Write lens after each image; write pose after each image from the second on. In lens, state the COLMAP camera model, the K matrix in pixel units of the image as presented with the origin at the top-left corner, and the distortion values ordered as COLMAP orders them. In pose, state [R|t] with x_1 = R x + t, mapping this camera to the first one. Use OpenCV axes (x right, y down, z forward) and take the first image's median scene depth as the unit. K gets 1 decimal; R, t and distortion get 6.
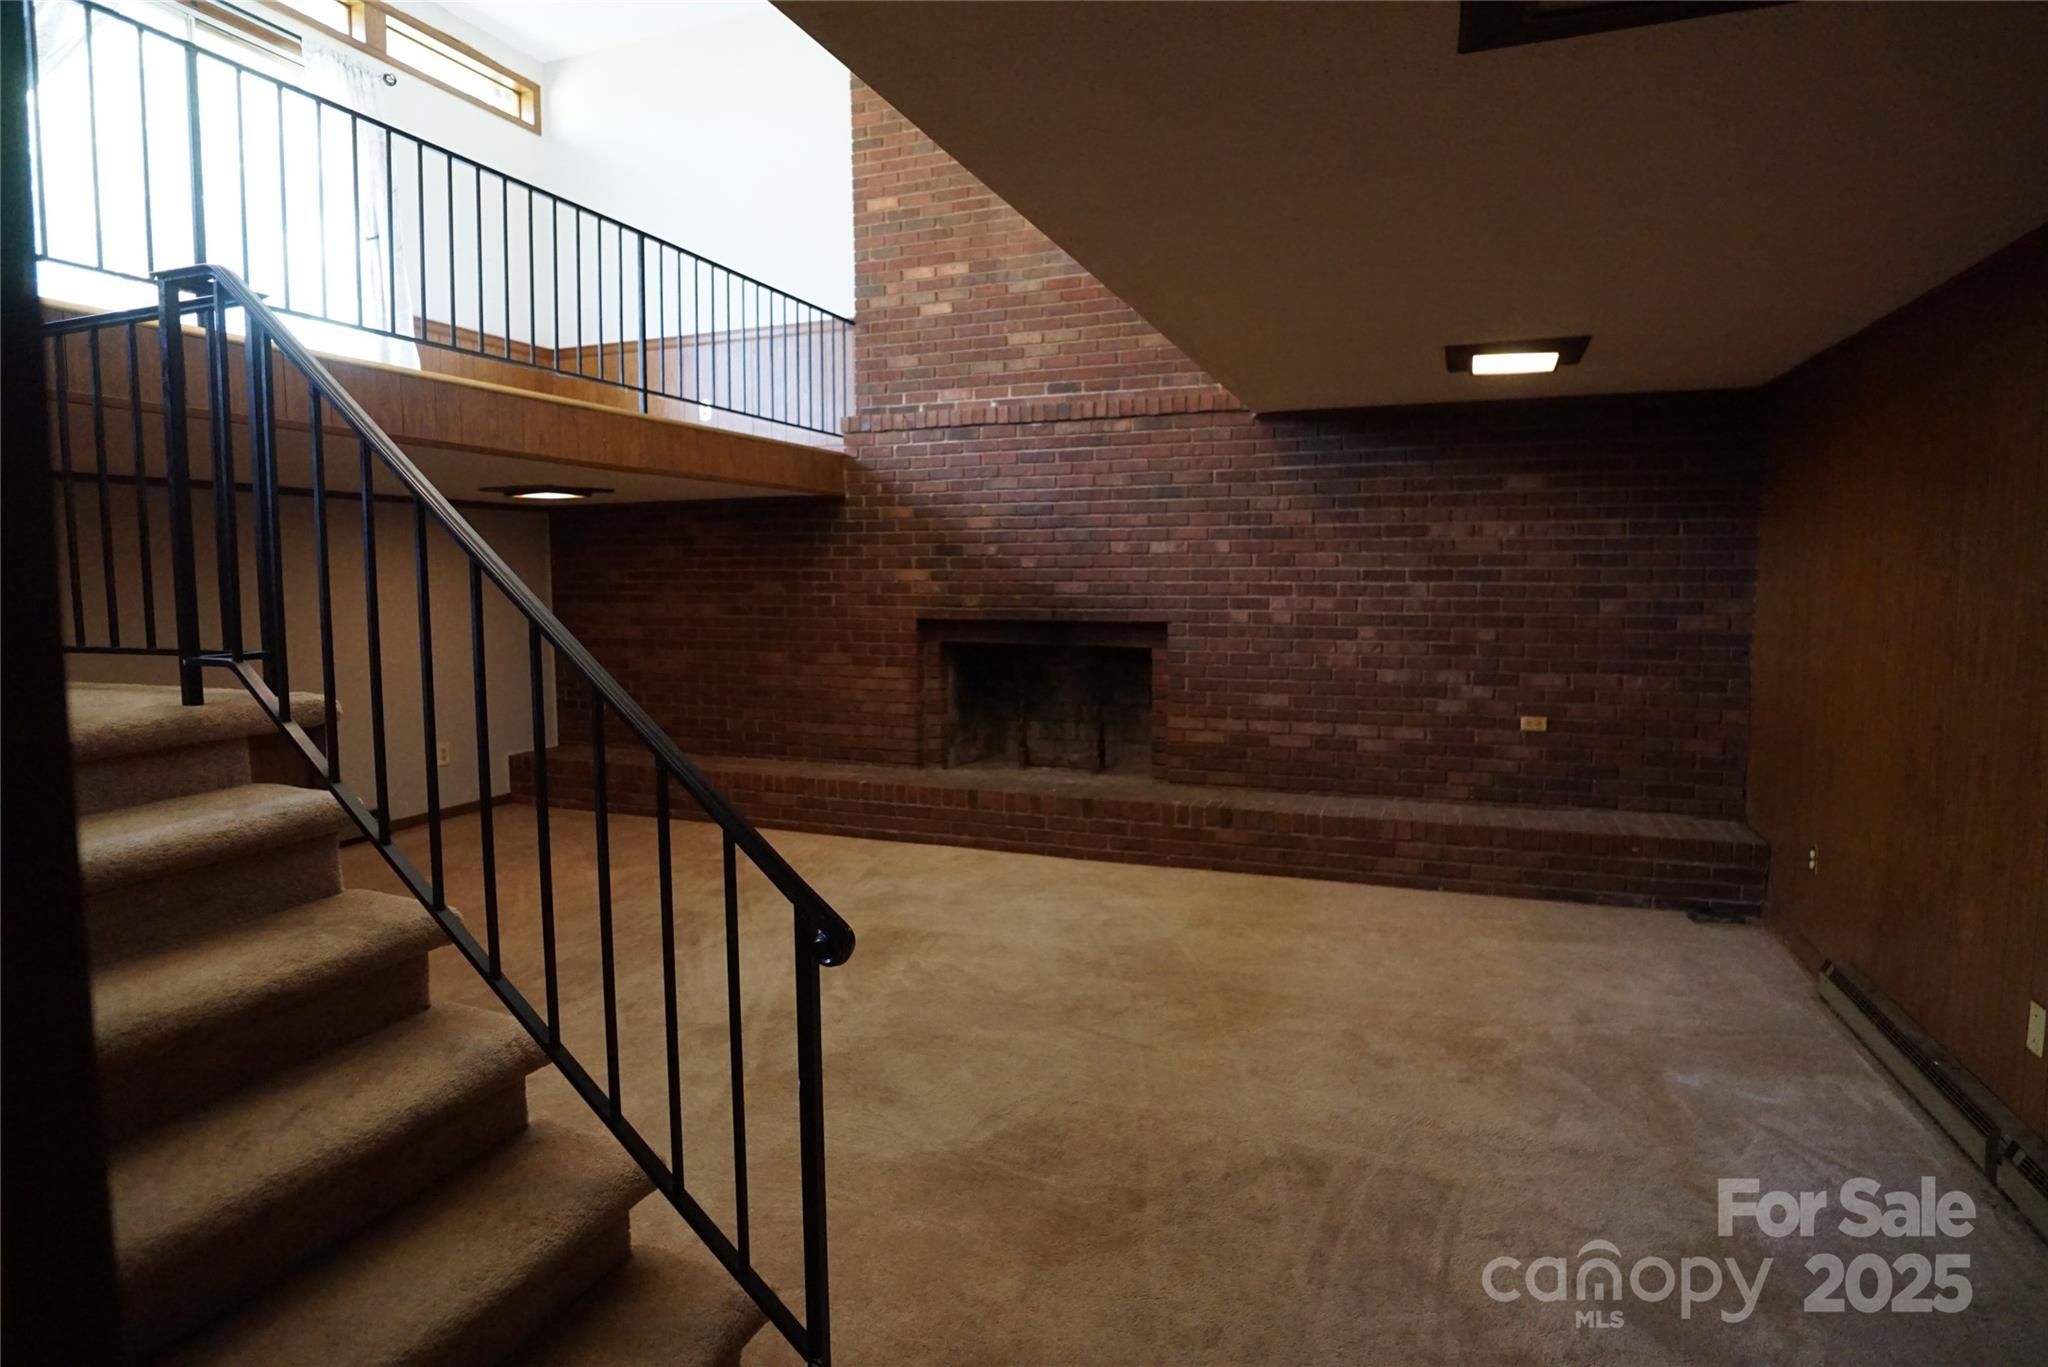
lens RADIAL K [[1096.8, 0, 1017.4], [0, 1096.8, 672.9], [0, 0, 1]] dist [-0.039798, 0.006853]
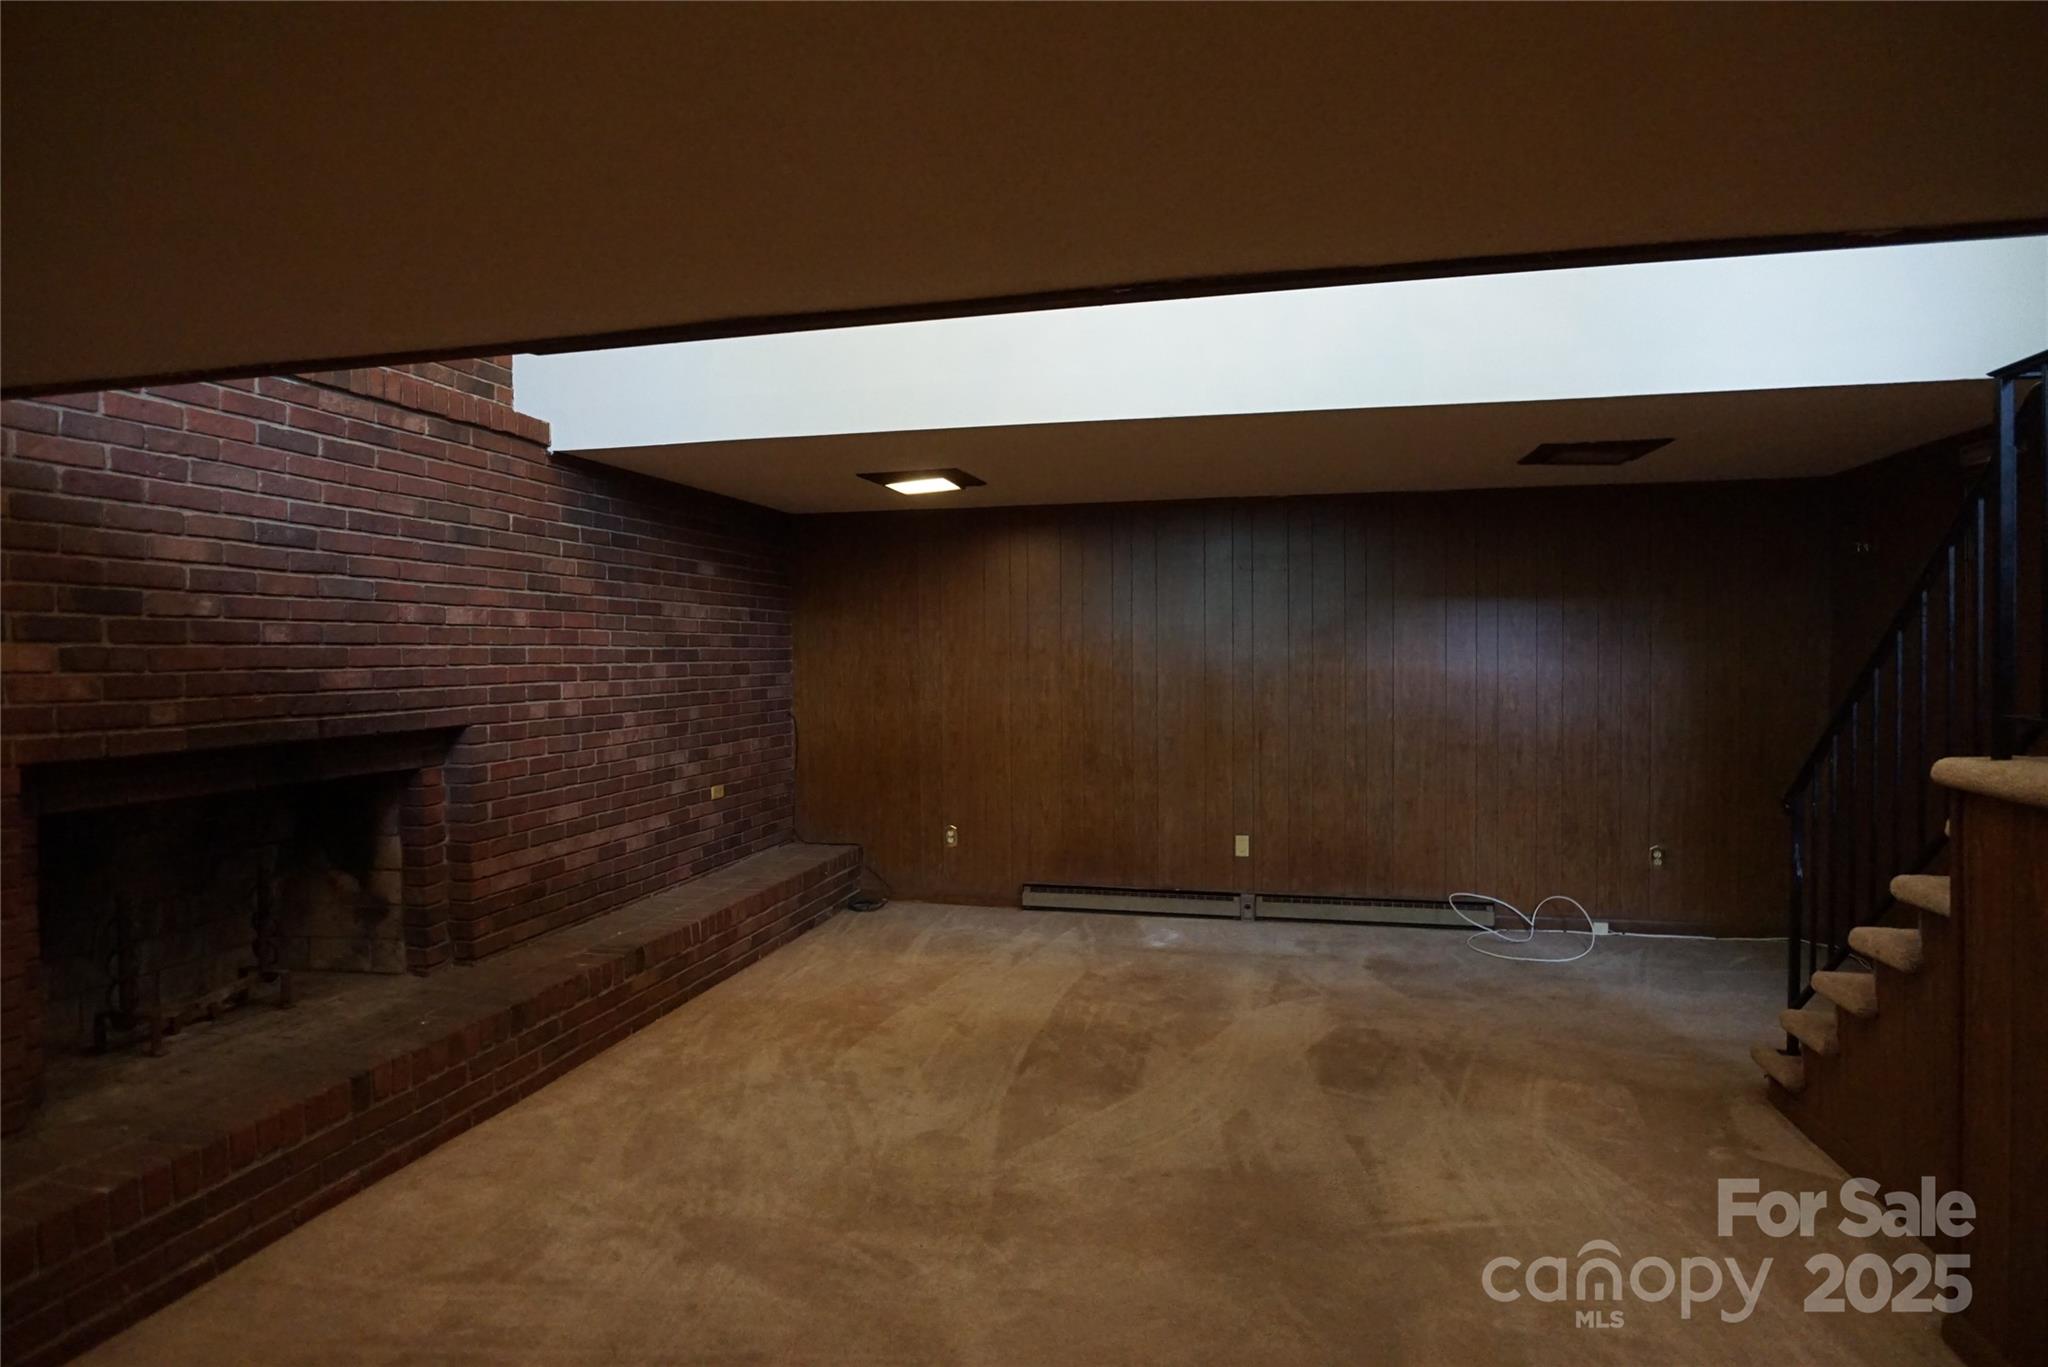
lens RADIAL K [[1096.8, 0, 1017.4], [0, 1096.8, 672.9], [0, 0, 1]] dist [-0.039798, 0.006853]
pose [[-0.119174, -0.015246, 0.992756, -0.601892], [0.093252, 0.995290, 0.026479, -0.067880], [-0.988485, 0.095732, -0.117191, 0.773197]]
